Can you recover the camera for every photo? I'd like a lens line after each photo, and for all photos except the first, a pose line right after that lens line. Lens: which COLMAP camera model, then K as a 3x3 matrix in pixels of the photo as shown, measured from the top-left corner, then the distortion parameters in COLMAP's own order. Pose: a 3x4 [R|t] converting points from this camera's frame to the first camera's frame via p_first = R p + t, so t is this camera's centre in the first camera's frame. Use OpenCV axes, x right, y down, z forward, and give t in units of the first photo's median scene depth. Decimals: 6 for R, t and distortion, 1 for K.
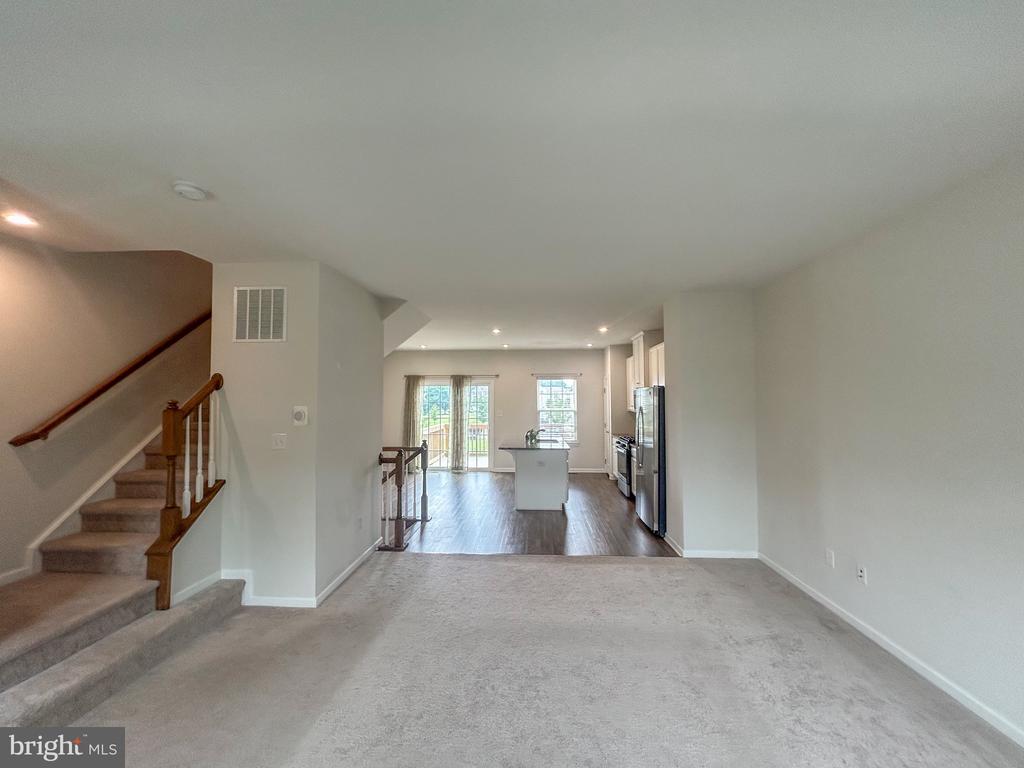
lens RADIAL K [[438.4, 0, 510.2], [0, 438.4, 385.2], [0, 0, 1]] dist [0.012893, 0.000299]
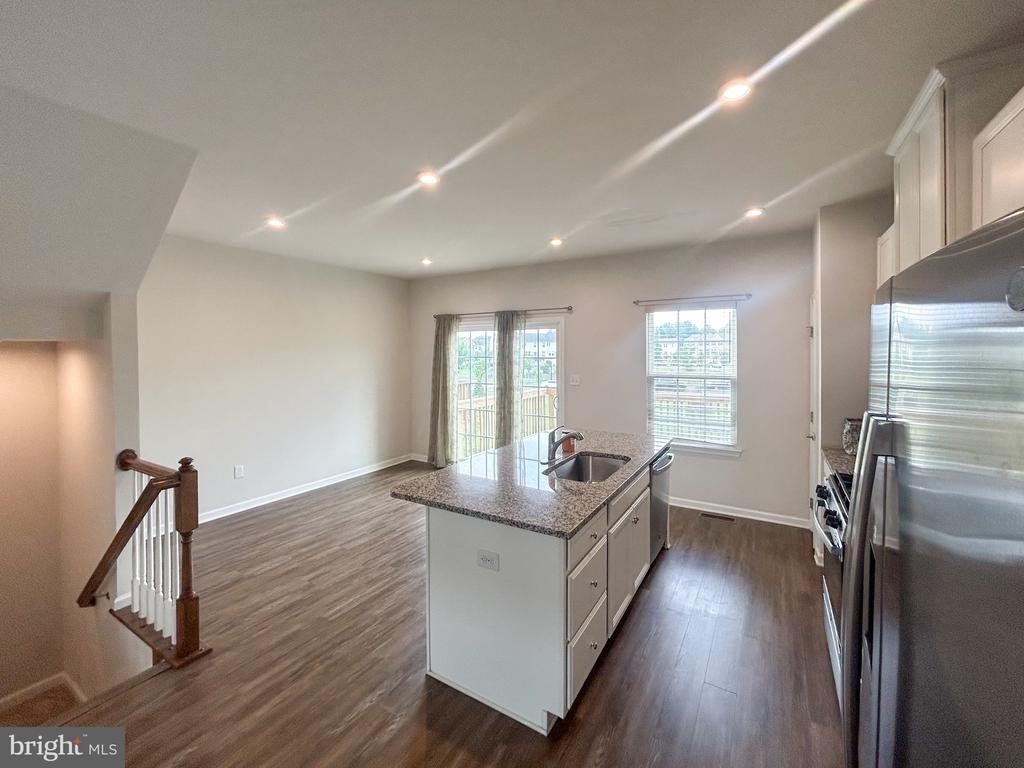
lens RADIAL K [[438.4, 0, 502.2], [0, 438.4, 354.4], [0, 0, 1]] dist [0.012893, 0.000299]
pose [[0.873578, 0.003904, -0.486668, 0.158164], [0.015941, 0.999202, 0.036630, 0.013061], [0.486423, -0.039758, 0.872819, 0.494746]]
